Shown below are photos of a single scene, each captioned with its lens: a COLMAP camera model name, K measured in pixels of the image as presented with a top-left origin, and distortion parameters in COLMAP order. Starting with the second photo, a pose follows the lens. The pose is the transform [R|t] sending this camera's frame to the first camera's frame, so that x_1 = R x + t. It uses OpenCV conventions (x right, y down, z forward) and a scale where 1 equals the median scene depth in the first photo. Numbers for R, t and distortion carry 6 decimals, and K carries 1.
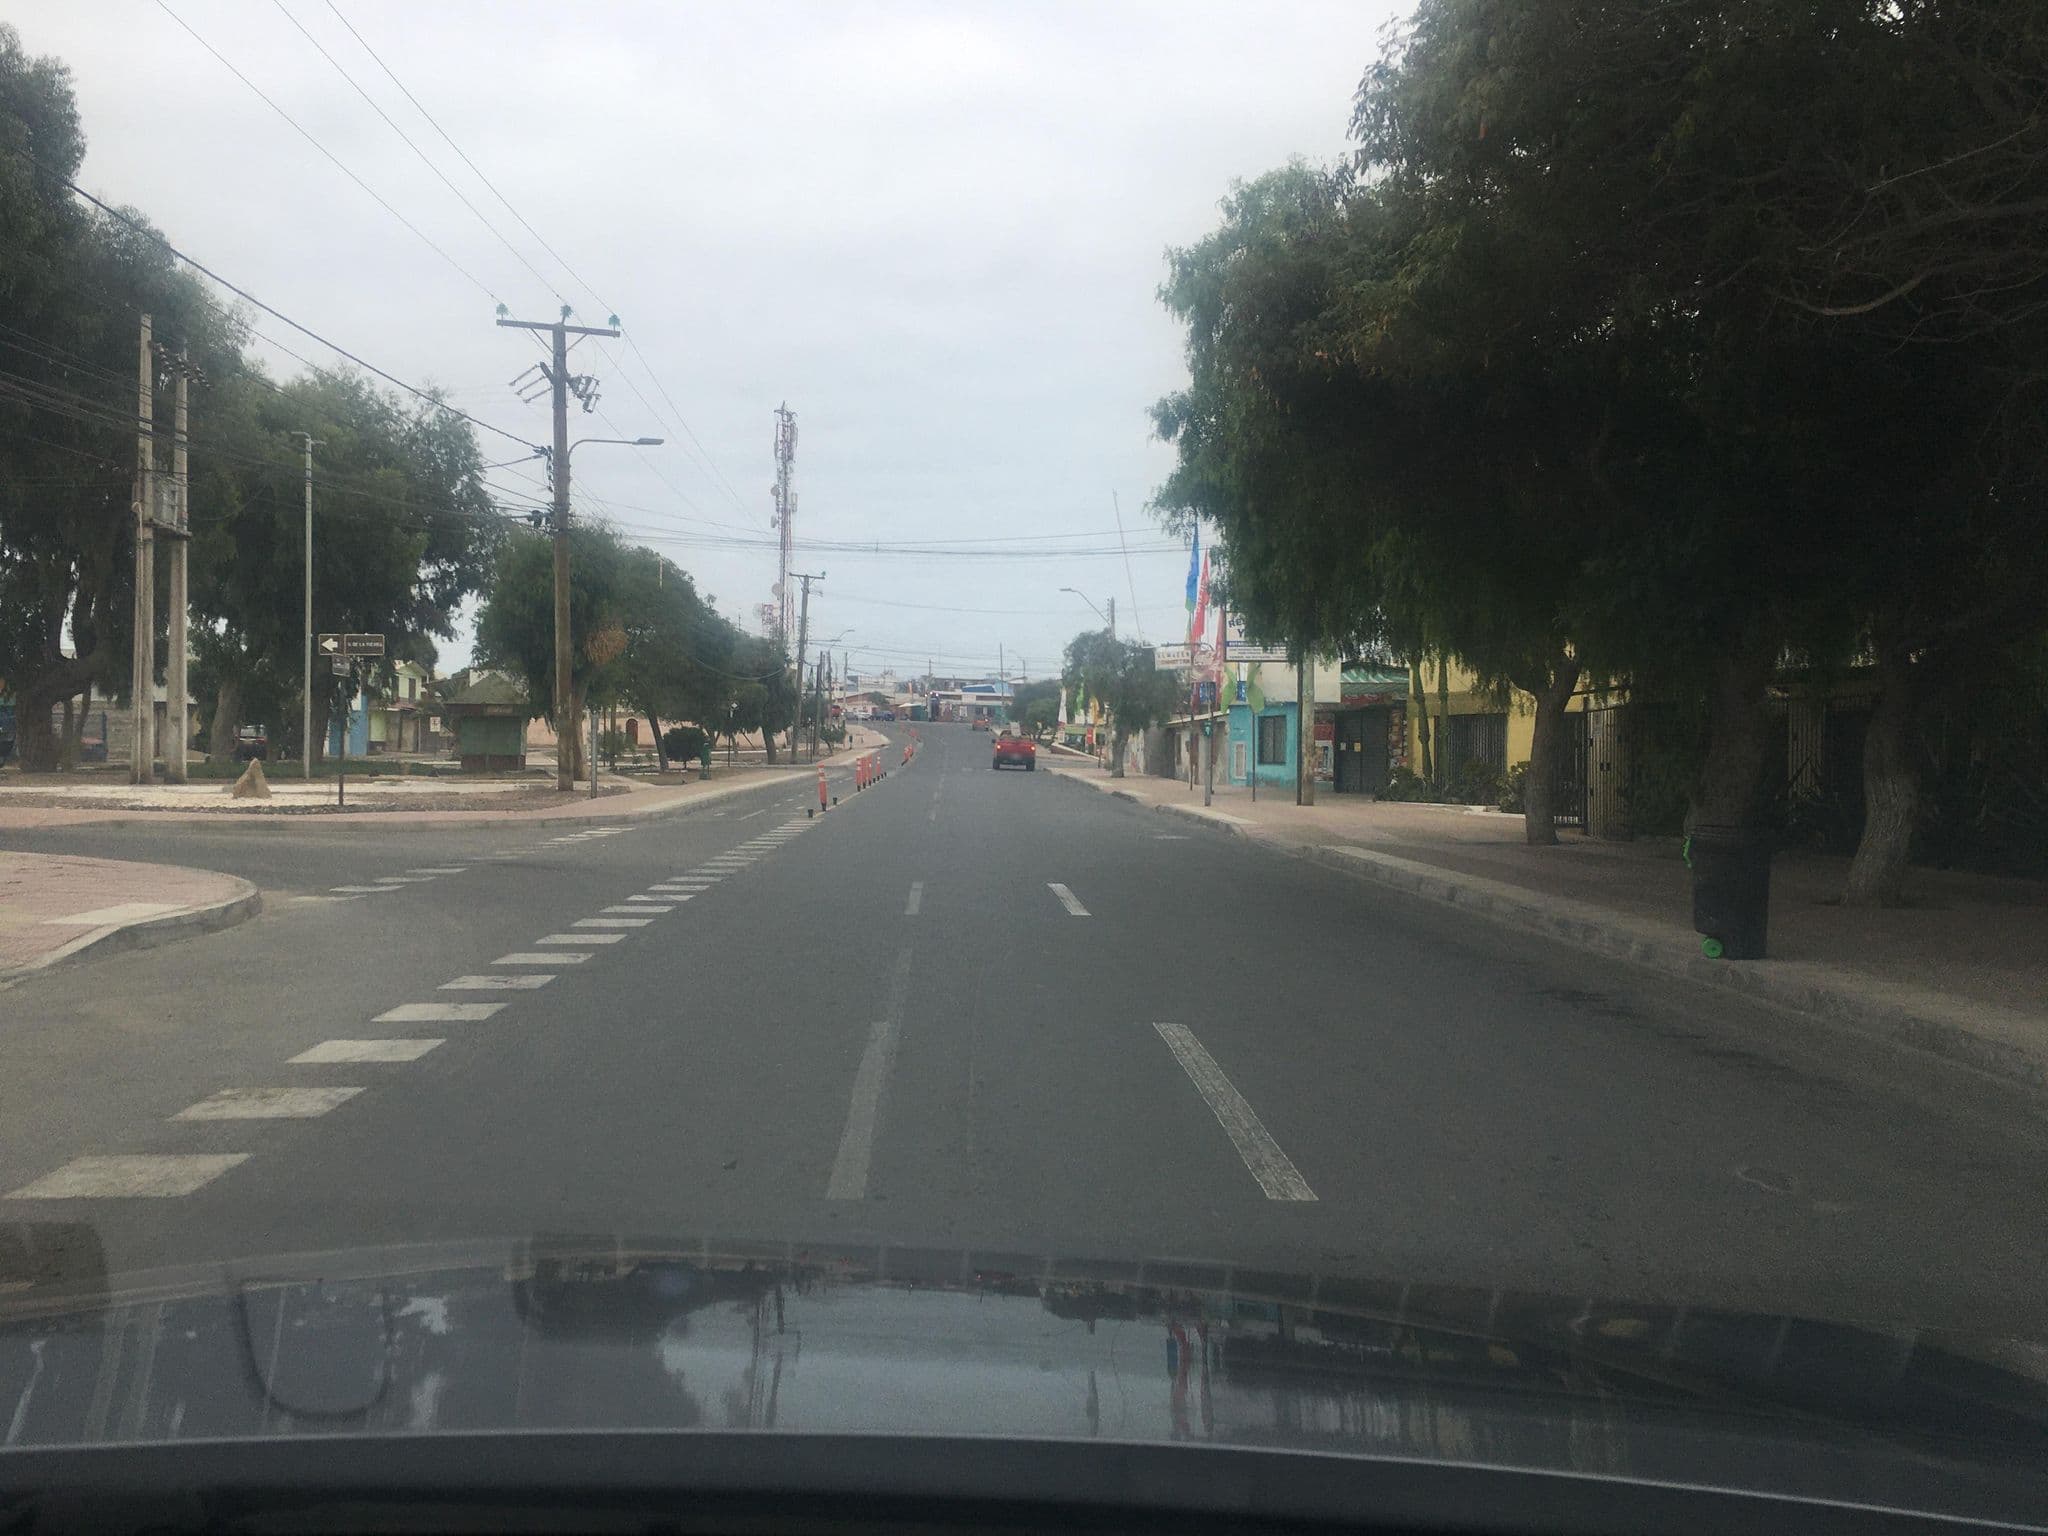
lens RADIAL K [[1748.8, 0, 1123.0], [0, 1748.8, 761.9], [0, 0, 1]] dist [0.070881, -0.002134]
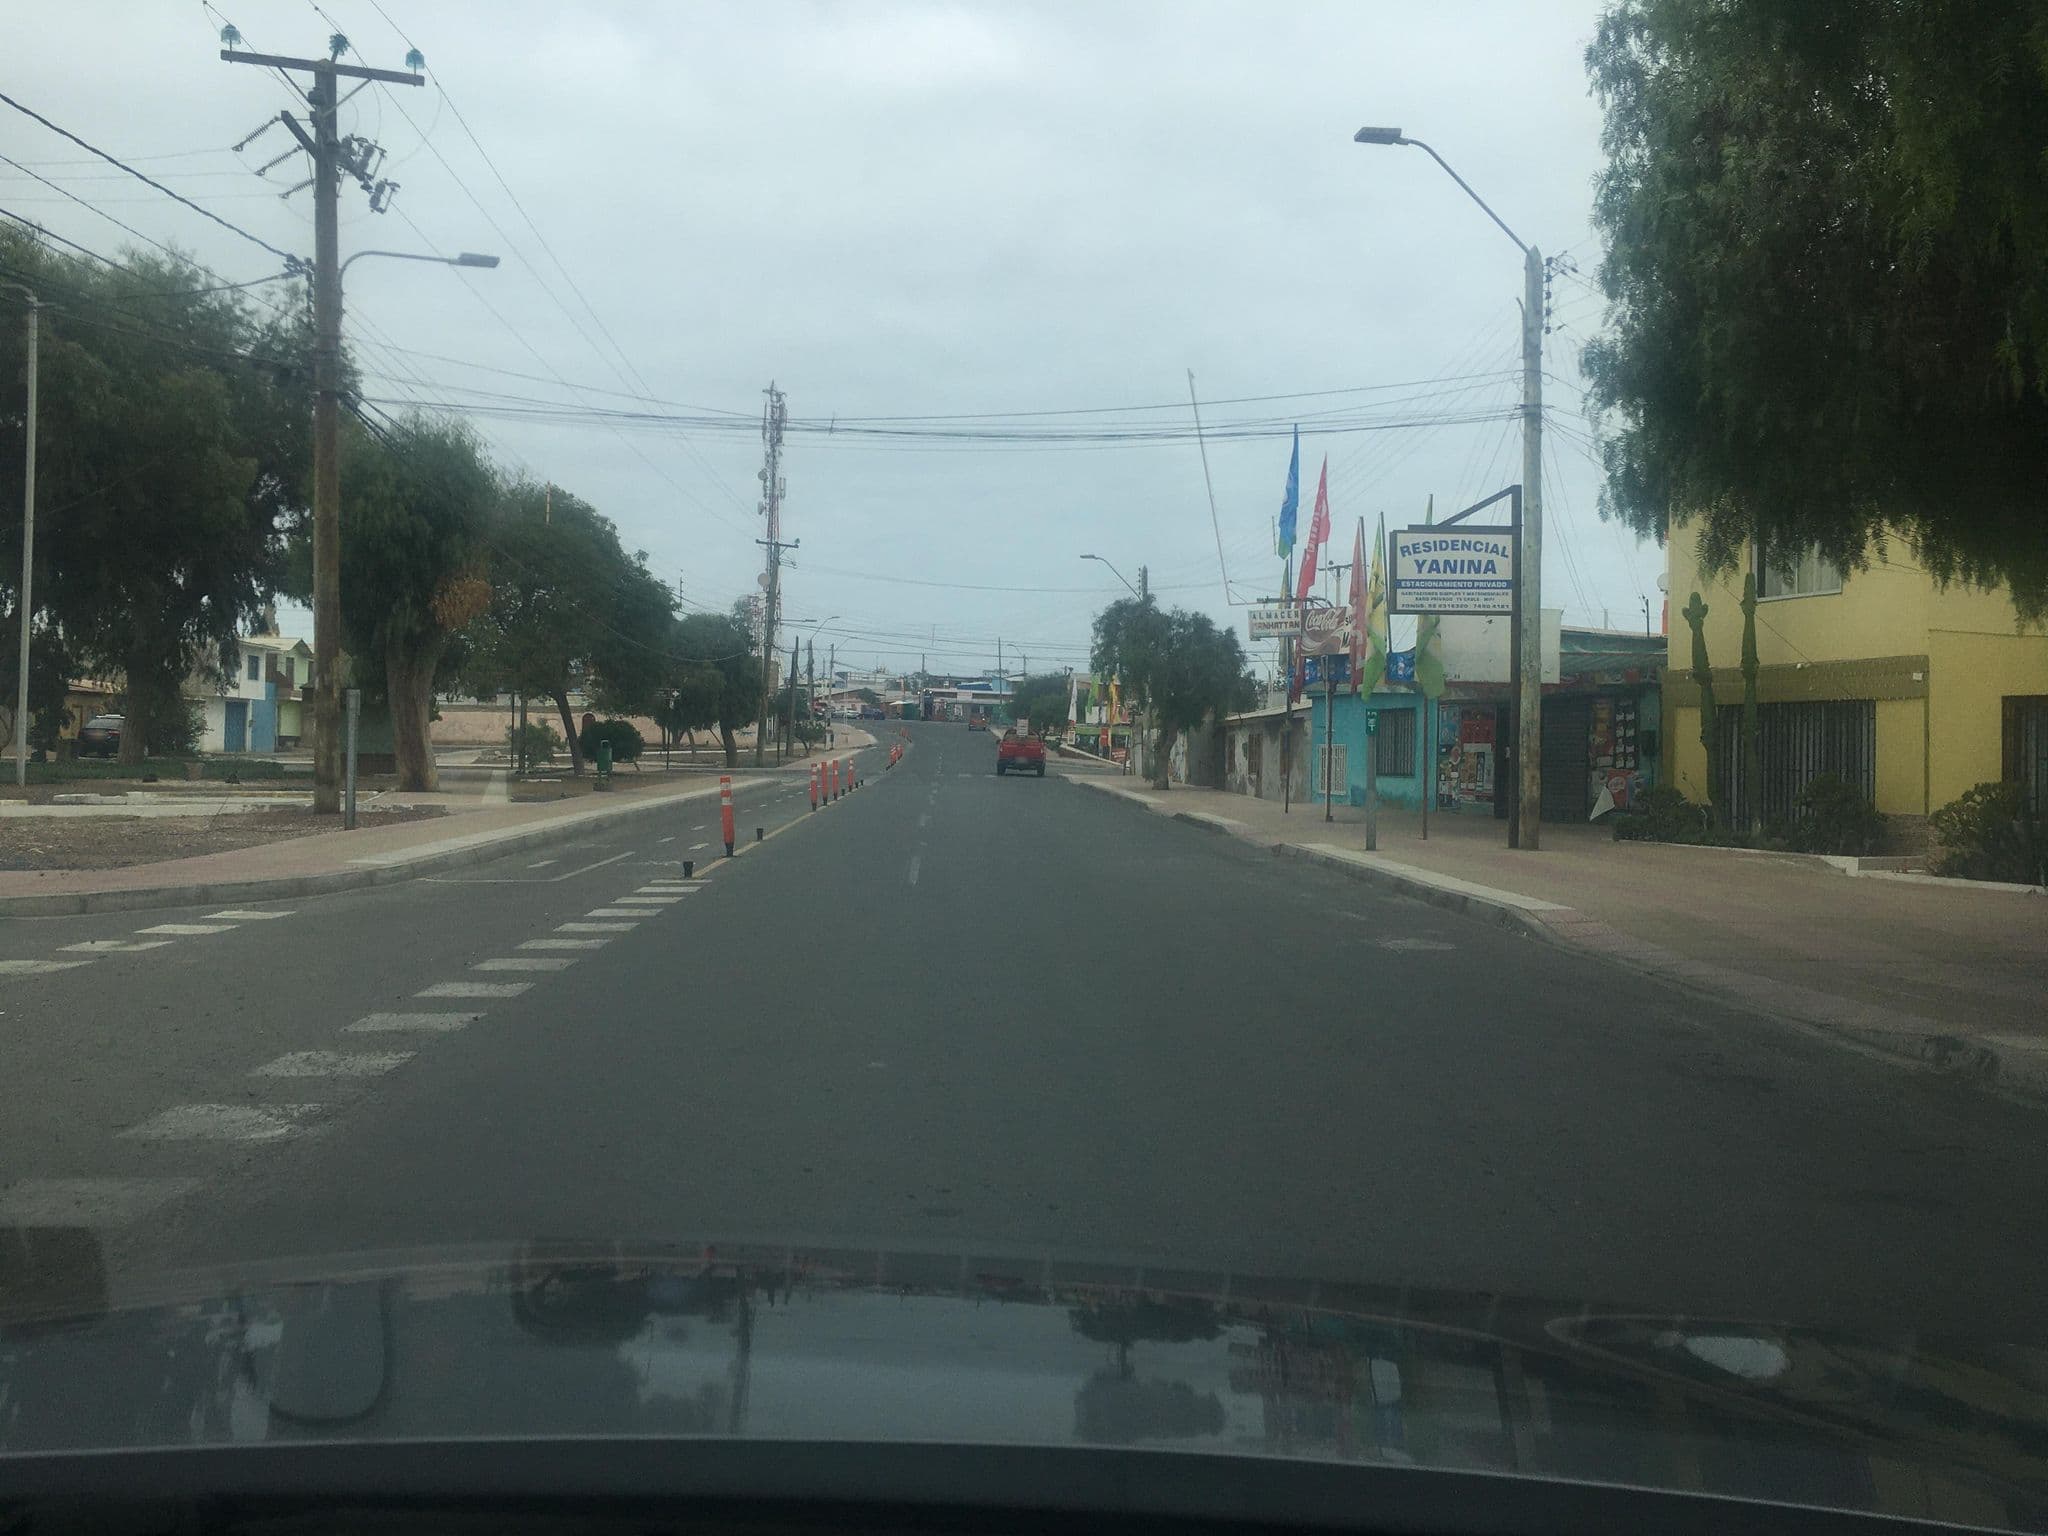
lens RADIAL K [[1529.4, 0, 1024.0], [0, 1529.4, 768.0], [0, 0, 1]] dist [0.002692, 0.003651]
pose [[0.998905, 0.008940, -0.045918, -0.029594], [-0.008761, 0.999953, 0.004096, -0.002606], [0.045952, -0.003689, 0.998937, 0.296813]]
